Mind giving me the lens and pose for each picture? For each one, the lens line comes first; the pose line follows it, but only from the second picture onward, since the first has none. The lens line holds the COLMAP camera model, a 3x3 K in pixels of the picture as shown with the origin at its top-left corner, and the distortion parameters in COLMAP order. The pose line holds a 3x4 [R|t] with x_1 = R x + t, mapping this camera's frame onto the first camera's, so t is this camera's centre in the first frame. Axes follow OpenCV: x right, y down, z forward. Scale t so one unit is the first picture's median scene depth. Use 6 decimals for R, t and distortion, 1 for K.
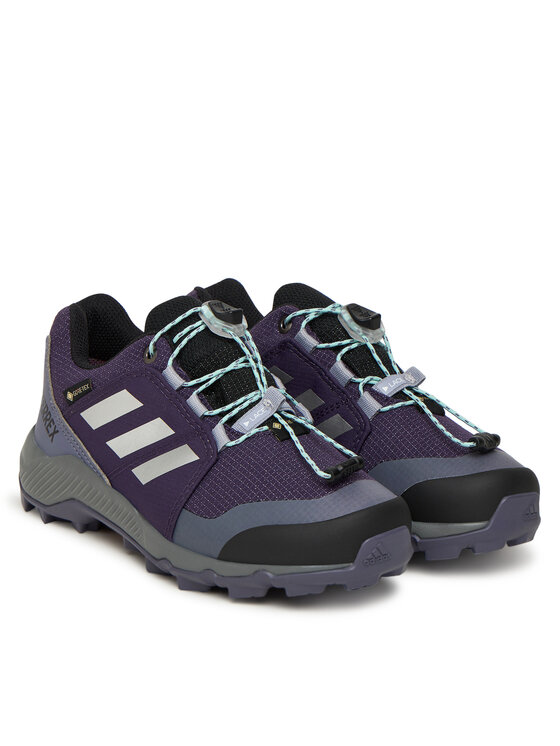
lens RADIAL K [[4388.3, 0, 280.0], [0, 4388.3, 373.0], [0, 0, 1]] dist [-0.042695, -0.716349]
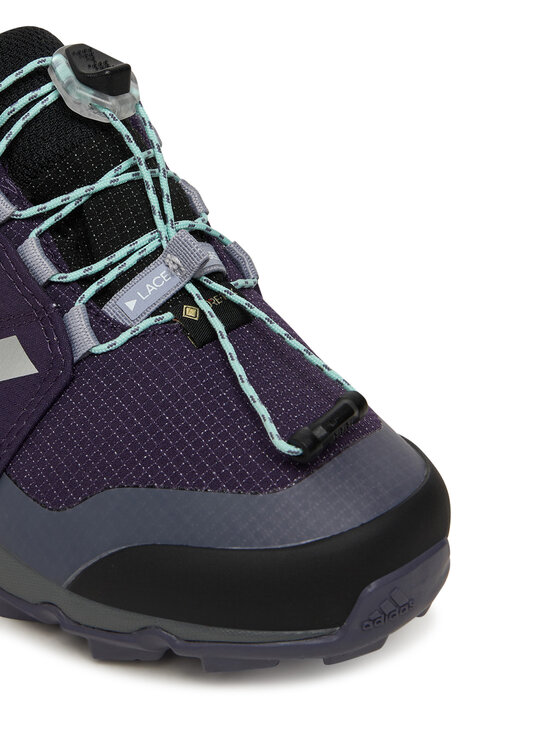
lens RADIAL K [[1977.8, 0, 280.0], [0, 1977.8, 373.0], [0, 0, 1]] dist [0.044291, -0.266181]
pose [[0.998829, 0.017025, 0.045285, -0.000641], [-0.026824, 0.973867, 0.225529, -0.033124], [-0.040262, -0.226480, 0.973183, 0.771826]]
